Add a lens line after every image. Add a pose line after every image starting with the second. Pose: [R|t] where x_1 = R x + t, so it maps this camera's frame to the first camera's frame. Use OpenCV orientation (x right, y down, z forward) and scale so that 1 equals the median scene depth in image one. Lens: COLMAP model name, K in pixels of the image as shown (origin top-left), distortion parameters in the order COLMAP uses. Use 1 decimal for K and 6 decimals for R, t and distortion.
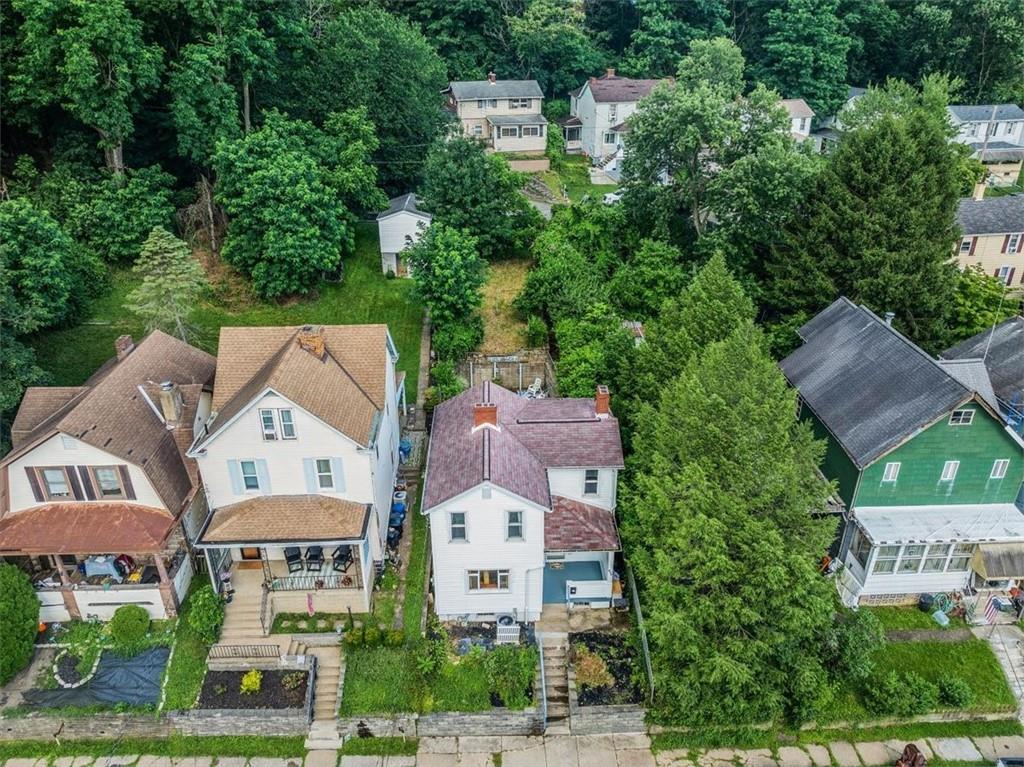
lens RADIAL K [[718.8, 0, 510.8], [0, 718.8, 383.4], [0, 0, 1]] dist [-0.036573, 0.002818]
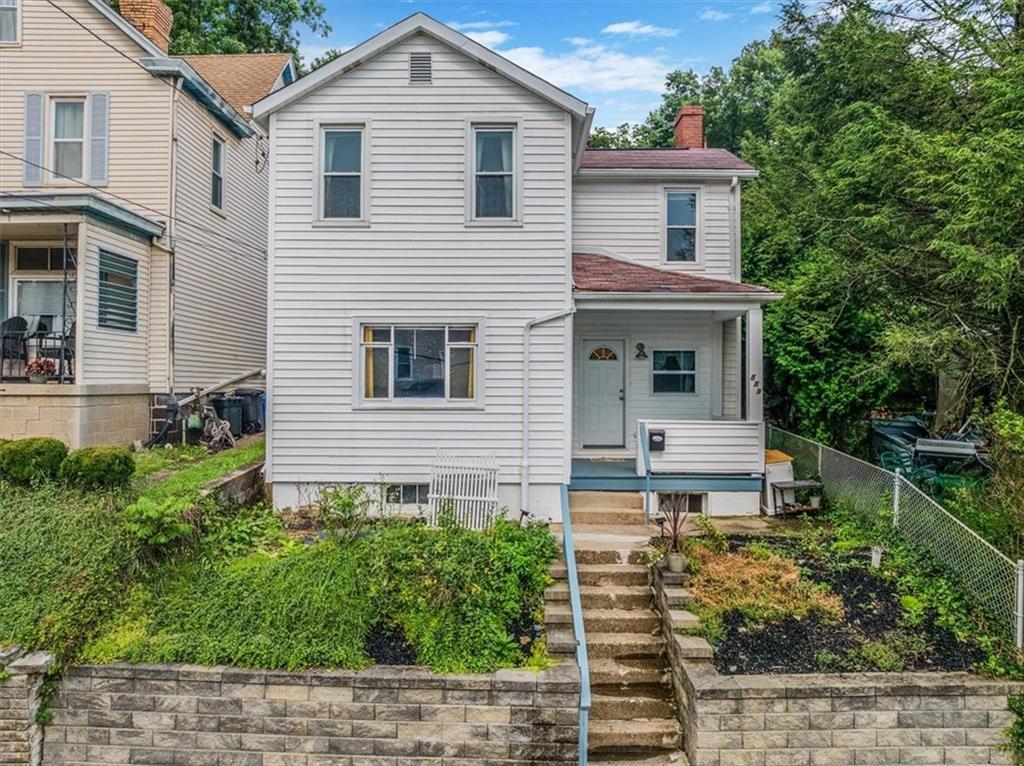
lens RADIAL K [[718.8, 0, 514.5], [0, 718.8, 382.4], [0, 0, 1]] dist [-0.036573, 0.002818]
pose [[0.998931, 0.005607, -0.045885, 0.034445], [-0.026301, 0.885233, -0.464404, 0.466343], [0.038015, 0.465115, 0.884434, 0.717627]]
